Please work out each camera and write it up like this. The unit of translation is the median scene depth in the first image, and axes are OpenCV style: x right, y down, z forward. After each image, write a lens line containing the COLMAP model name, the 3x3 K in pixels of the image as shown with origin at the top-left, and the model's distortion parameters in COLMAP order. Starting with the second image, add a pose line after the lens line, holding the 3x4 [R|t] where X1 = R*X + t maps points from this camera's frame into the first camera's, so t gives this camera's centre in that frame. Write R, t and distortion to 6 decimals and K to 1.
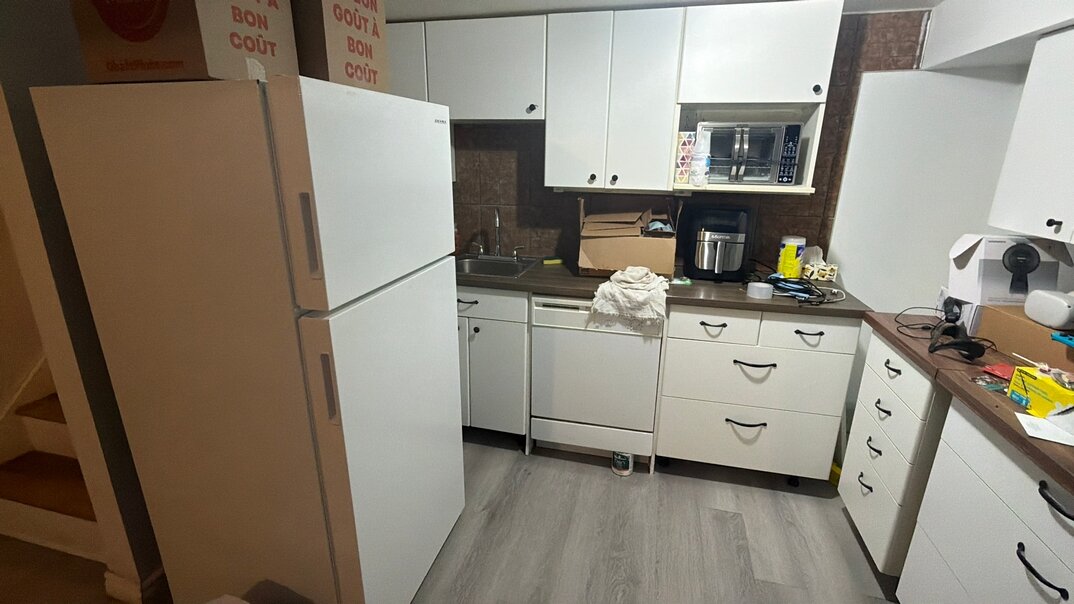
lens RADIAL K [[474.9, 0, 537.0], [0, 474.9, 302.0], [0, 0, 1]] dist [0.000297, 0.000120]
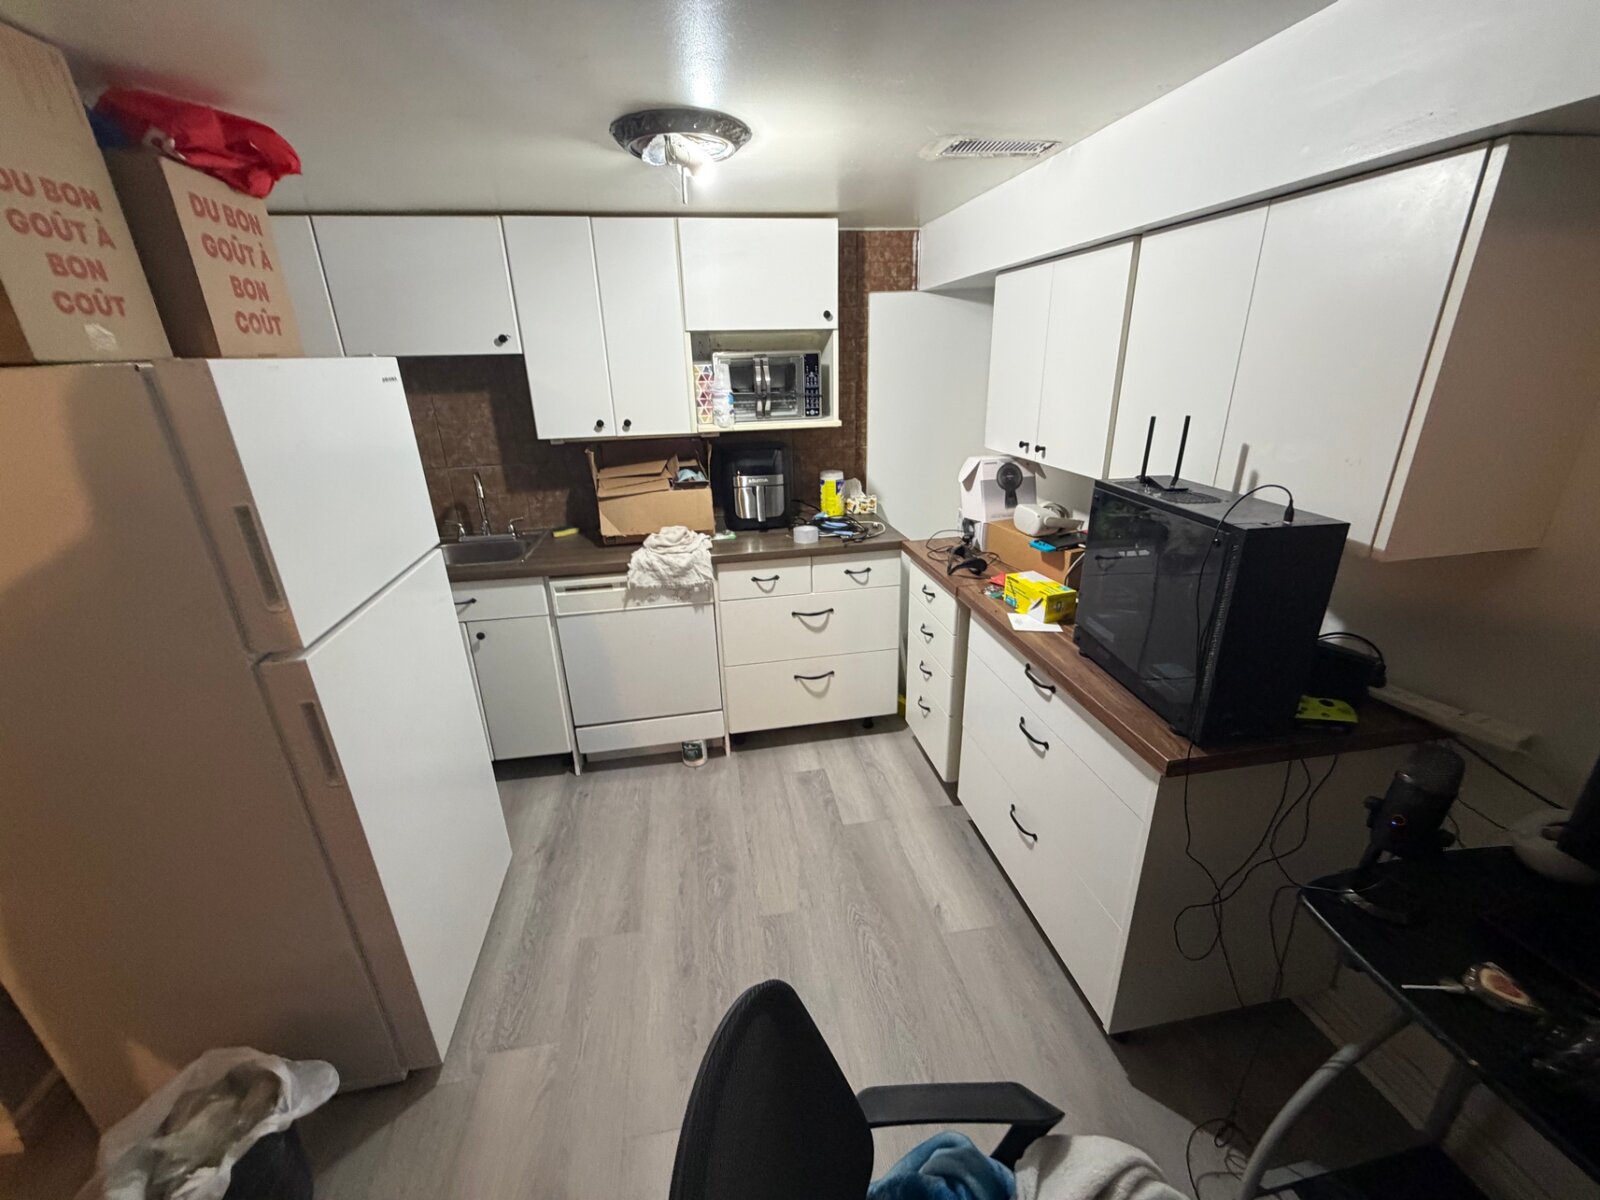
lens RADIAL K [[638.1, 0, 792.8], [0, 638.1, 596.9], [0, 0, 1]] dist [0.004899, -0.000428]
pose [[0.913717, -0.176731, 0.365905, -0.035989], [0.154992, 0.983969, 0.088217, -0.018233], [-0.375630, -0.023893, 0.926462, -0.157125]]
